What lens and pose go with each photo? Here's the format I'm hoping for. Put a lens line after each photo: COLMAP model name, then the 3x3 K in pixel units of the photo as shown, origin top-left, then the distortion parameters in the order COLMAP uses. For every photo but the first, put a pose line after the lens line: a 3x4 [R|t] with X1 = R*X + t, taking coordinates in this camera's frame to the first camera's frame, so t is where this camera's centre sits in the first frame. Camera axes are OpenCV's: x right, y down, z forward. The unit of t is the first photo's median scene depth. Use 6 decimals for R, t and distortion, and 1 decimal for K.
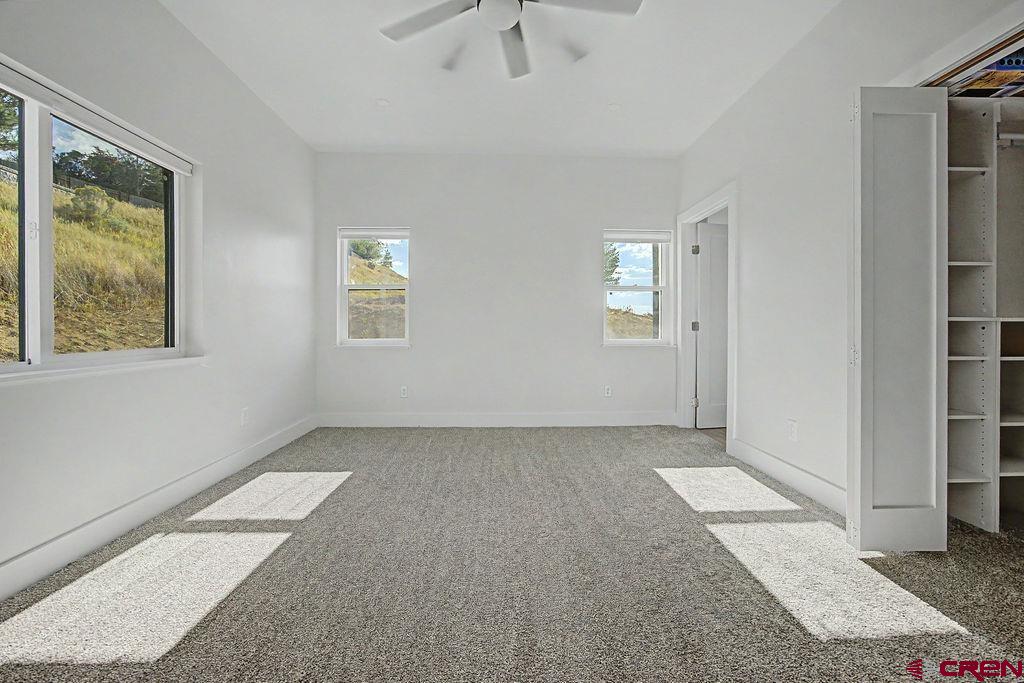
lens RADIAL K [[405.7, 0, 511.1], [0, 405.7, 330.9], [0, 0, 1]] dist [0.000544, 0.000153]
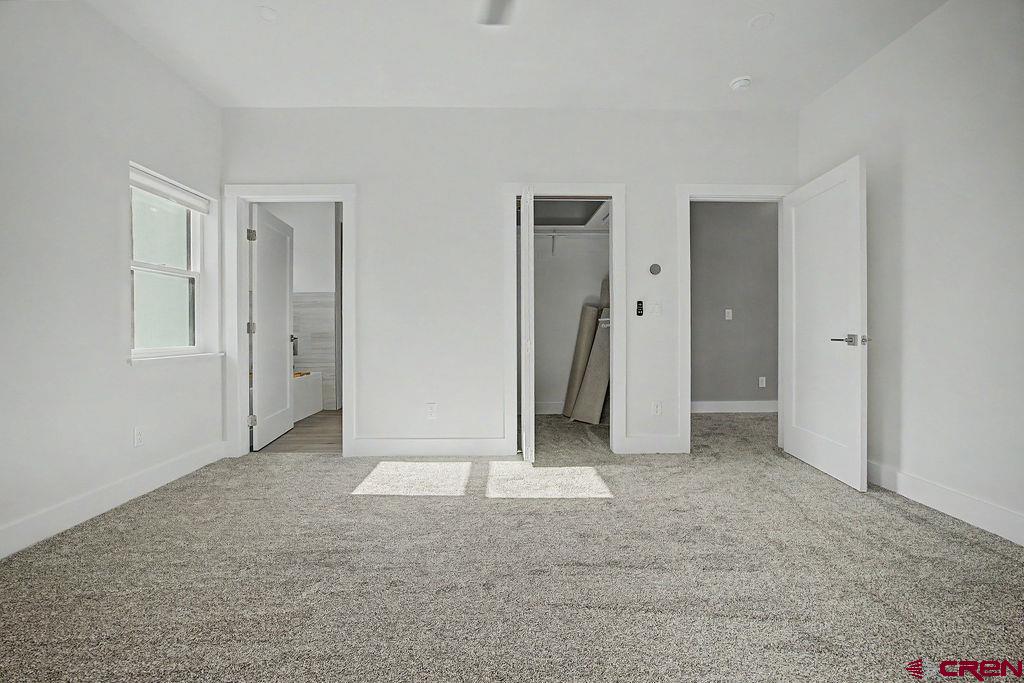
lens RADIAL K [[405.7, 0, 511.1], [0, 405.7, 330.9], [0, 0, 1]] dist [0.000544, 0.000153]
pose [[0.011139, -0.002629, 0.999934, -0.504430], [0.004063, 0.999988, 0.002584, -0.007286], [-0.999930, 0.004034, 0.011150, 0.649272]]
